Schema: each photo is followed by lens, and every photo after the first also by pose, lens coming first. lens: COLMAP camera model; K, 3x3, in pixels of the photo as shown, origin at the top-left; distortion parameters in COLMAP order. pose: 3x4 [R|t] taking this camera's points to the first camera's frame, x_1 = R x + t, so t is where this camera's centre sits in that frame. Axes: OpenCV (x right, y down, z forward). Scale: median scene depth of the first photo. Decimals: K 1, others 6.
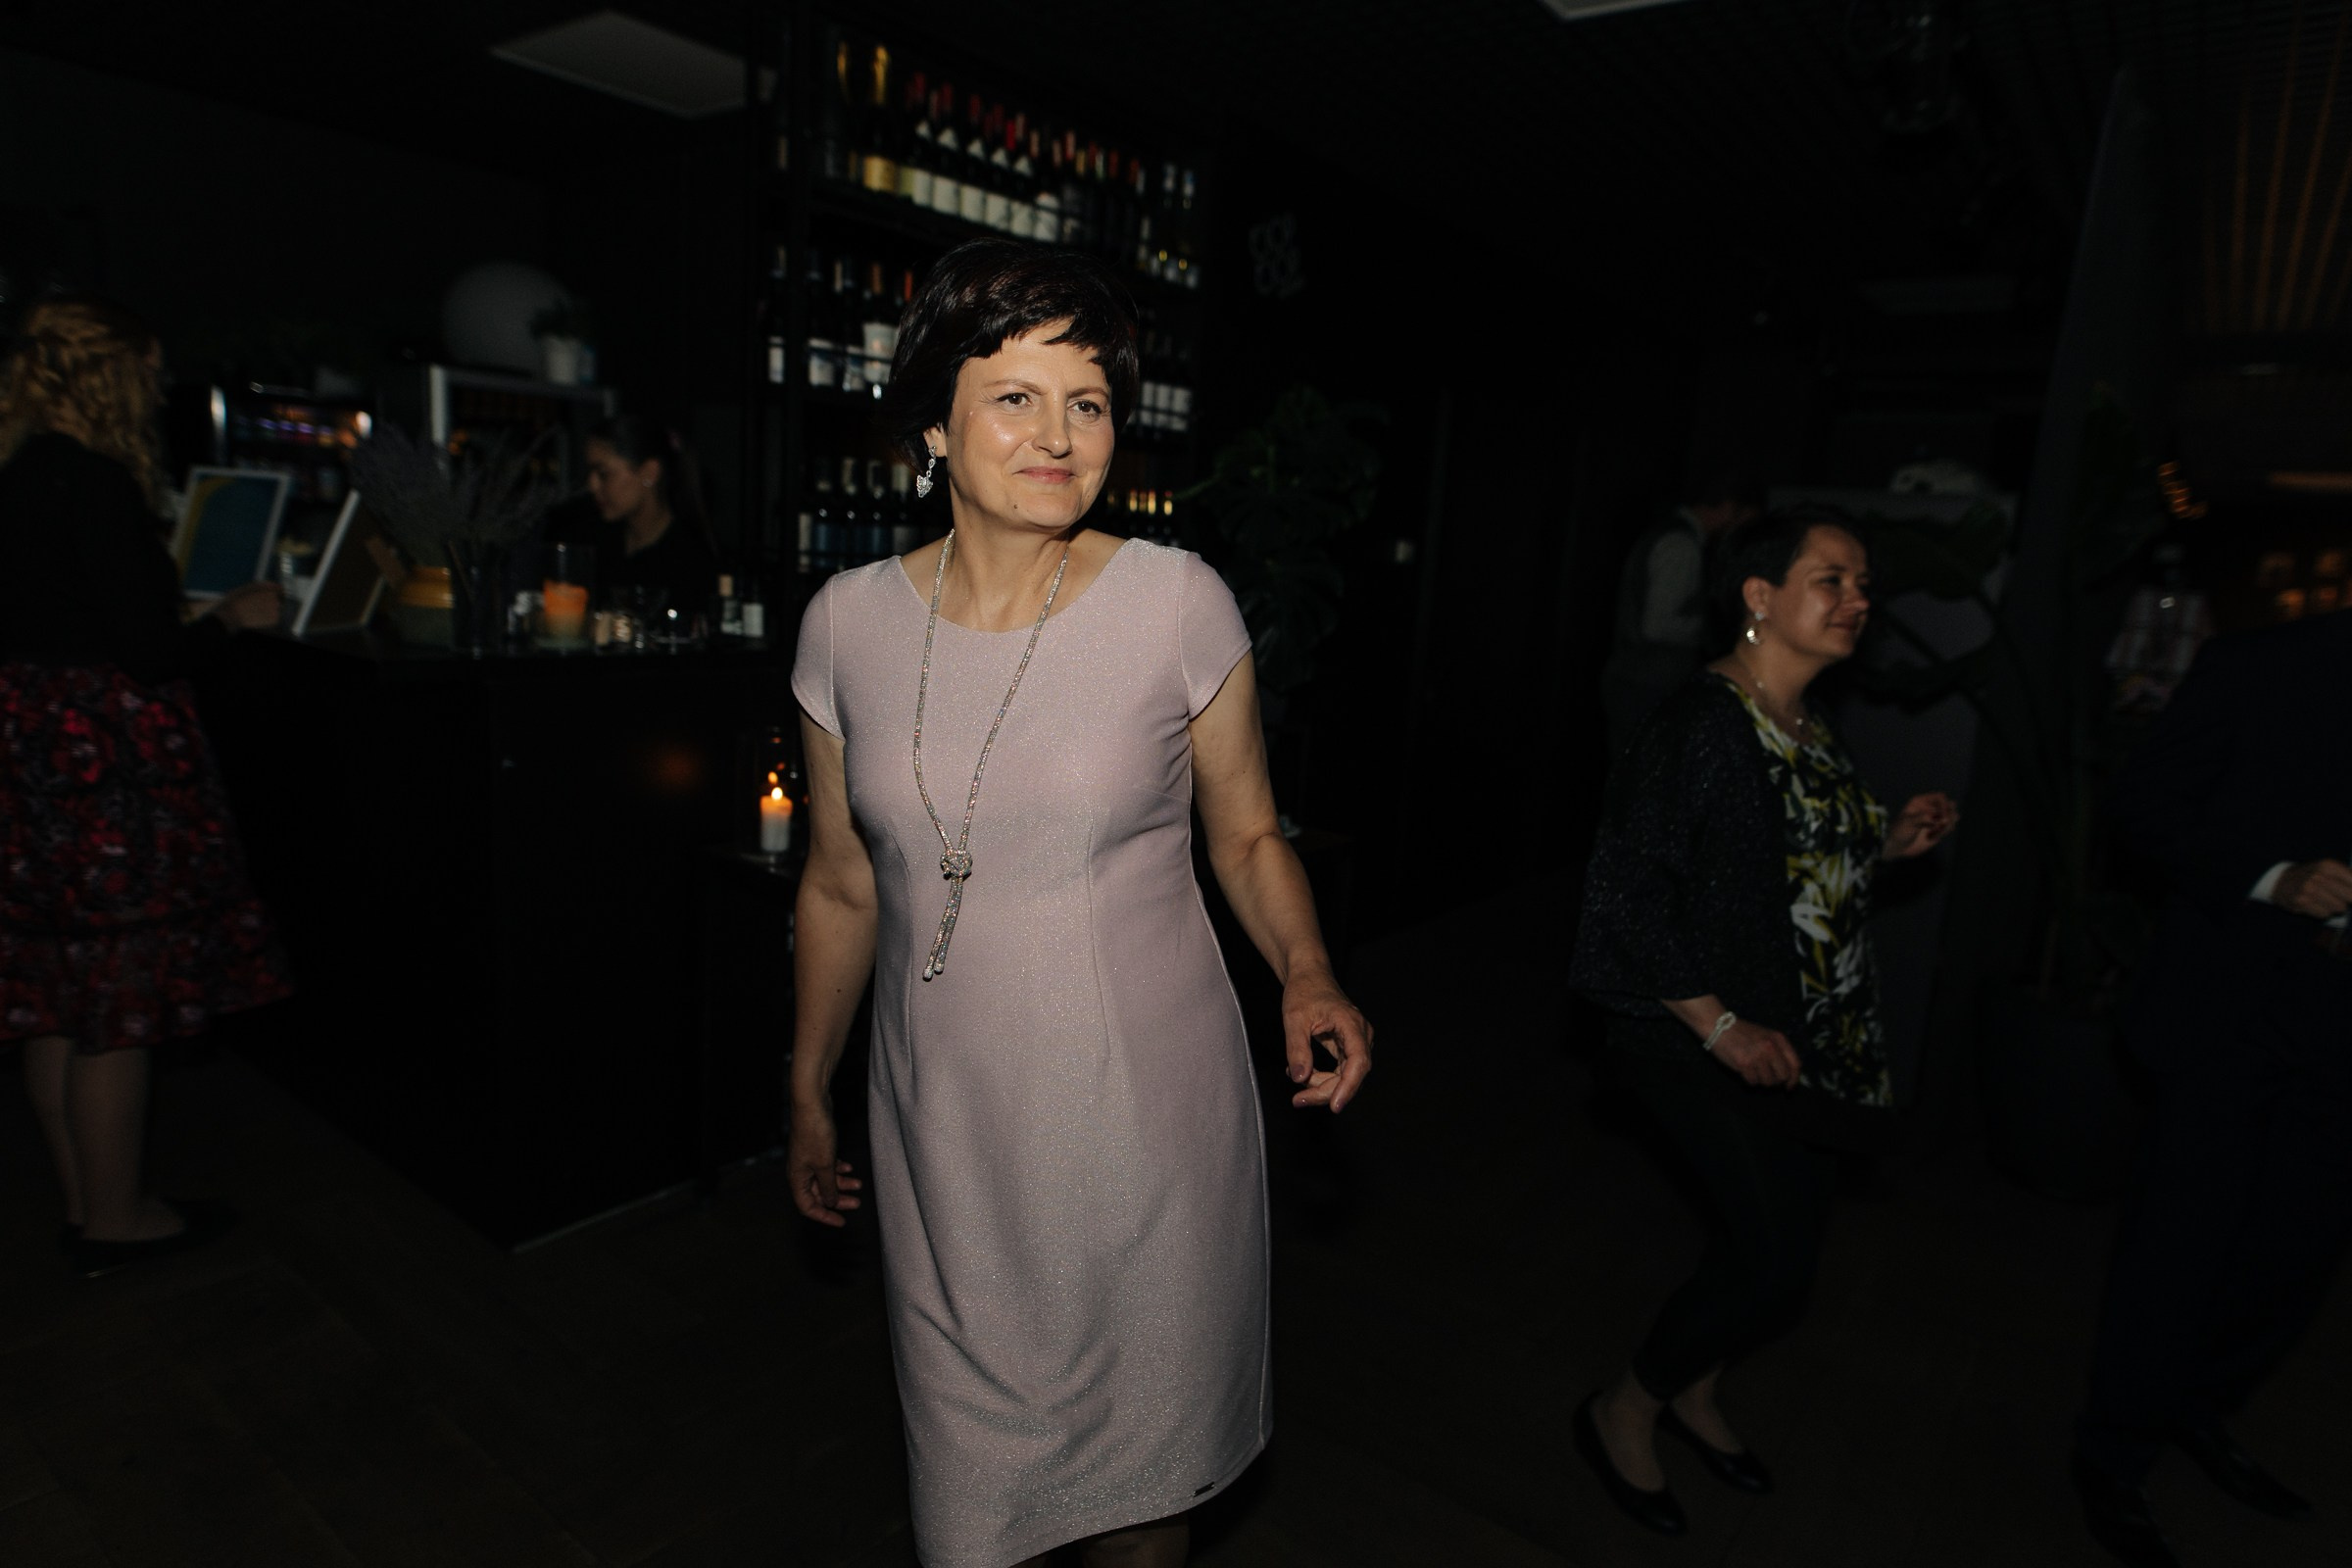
lens RADIAL K [[1347.2, 0, 1174.1], [0, 1347.2, 786.2], [0, 0, 1]] dist [0.001200, 0.000042]
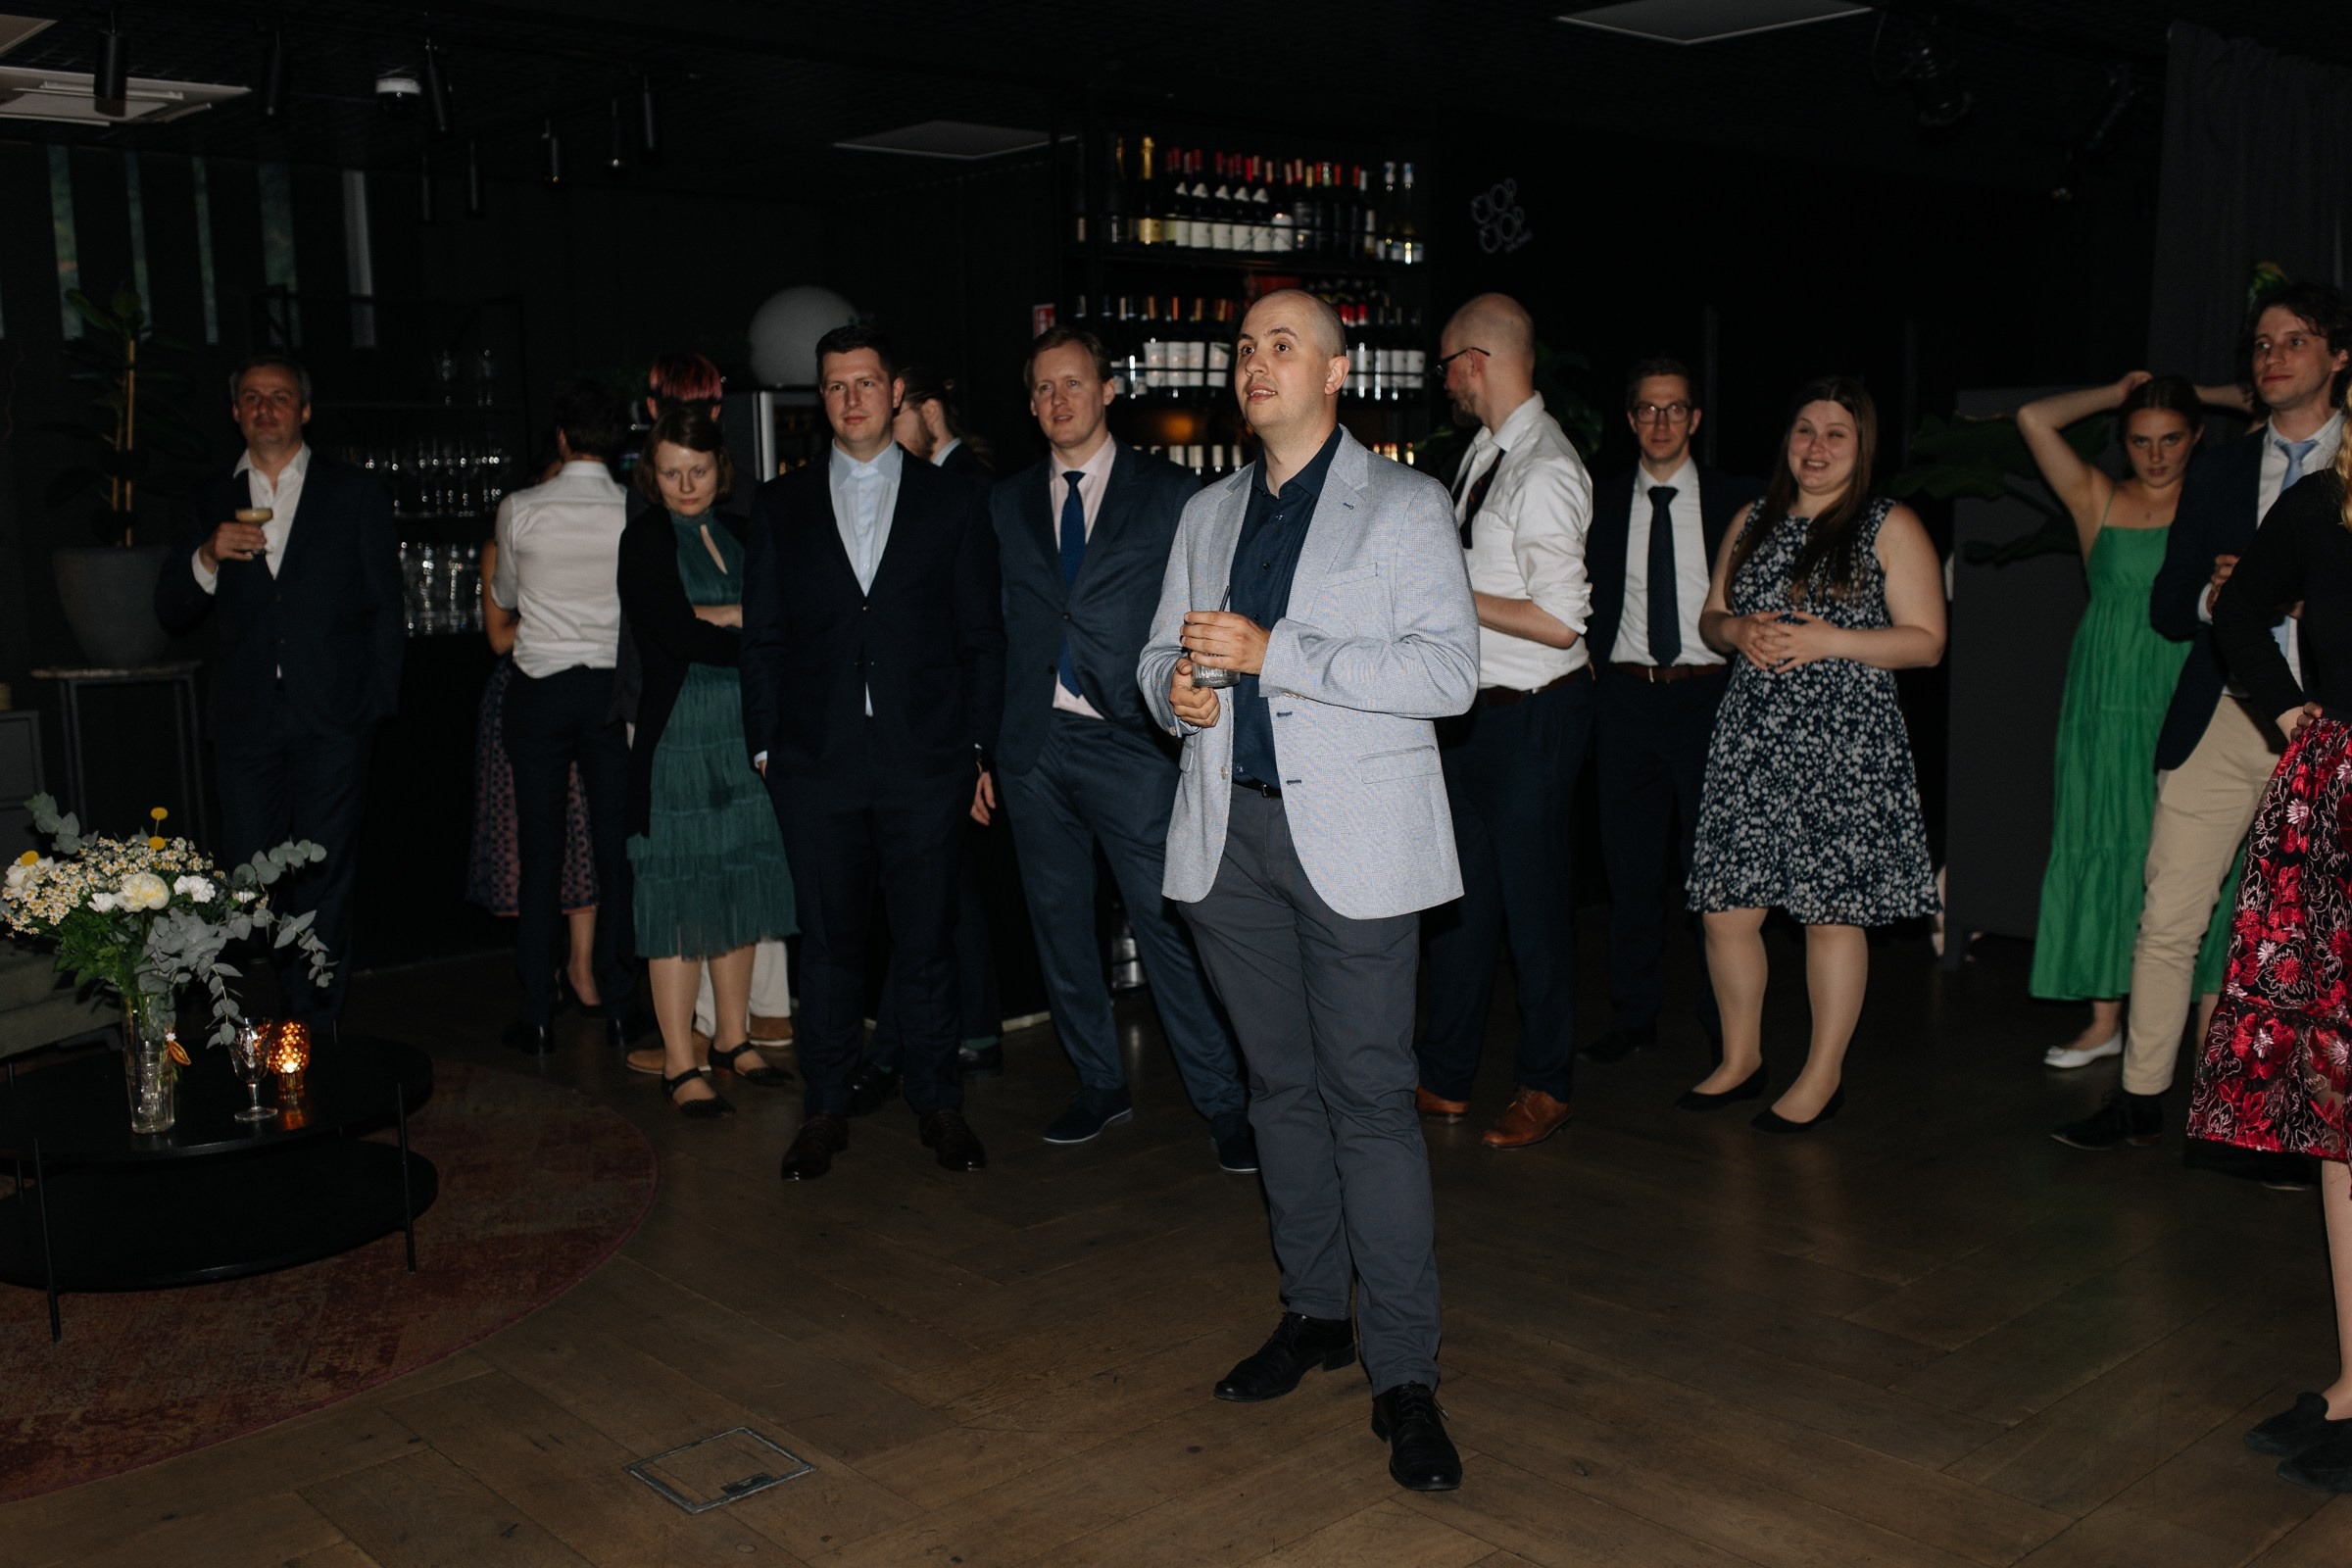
lens RADIAL K [[2384.1, 0, 1173.5], [0, 2384.1, 781.8], [0, 0, 1]] dist [0.000241, 0.000000]
pose [[0.981004, -0.064120, -0.183083, 0.170424], [0.053437, 0.996600, -0.062708, 0.198581], [0.186482, 0.051733, 0.981095, -1.095390]]
